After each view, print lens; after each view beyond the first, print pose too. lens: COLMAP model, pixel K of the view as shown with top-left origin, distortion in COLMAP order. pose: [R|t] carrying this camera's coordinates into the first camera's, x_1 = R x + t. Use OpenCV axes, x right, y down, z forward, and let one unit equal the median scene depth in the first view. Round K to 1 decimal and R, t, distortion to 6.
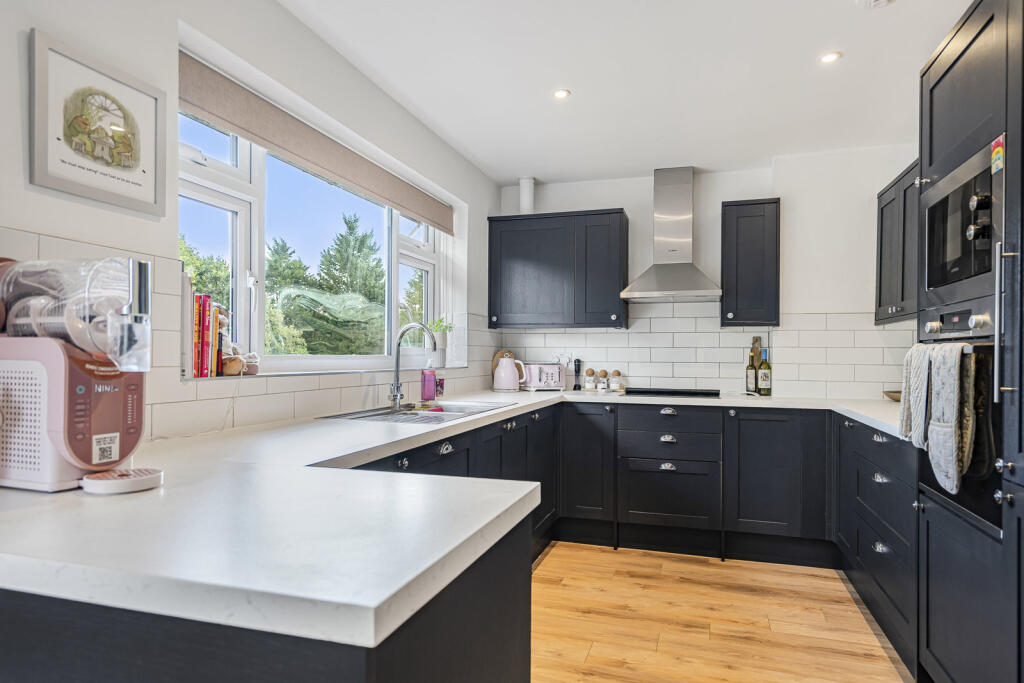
lens RADIAL K [[618.0, 0, 510.8], [0, 618.0, 350.6], [0, 0, 1]] dist [-0.000198, 0.000529]
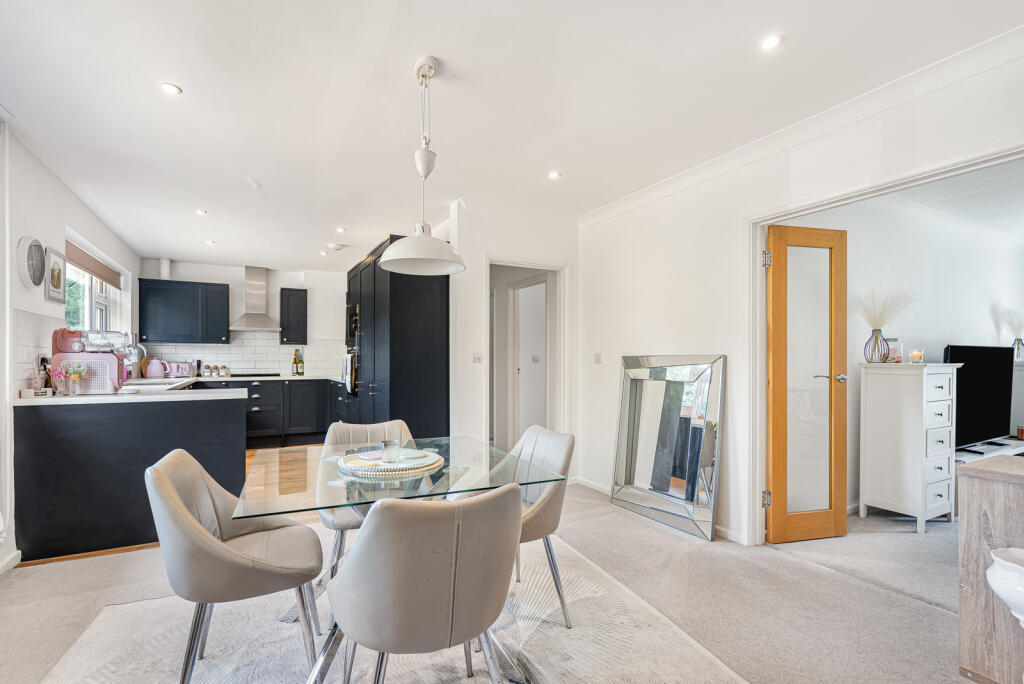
lens RADIAL K [[472.0, 0, 505.9], [0, 472.0, 361.1], [0, 0, 1]] dist [0.000236, 0.000119]
pose [[0.697223, -0.009566, 0.716790, -0.281615], [-0.000813, 0.999900, 0.014135, -0.003832], [-0.716854, -0.010438, 0.697145, -0.687652]]
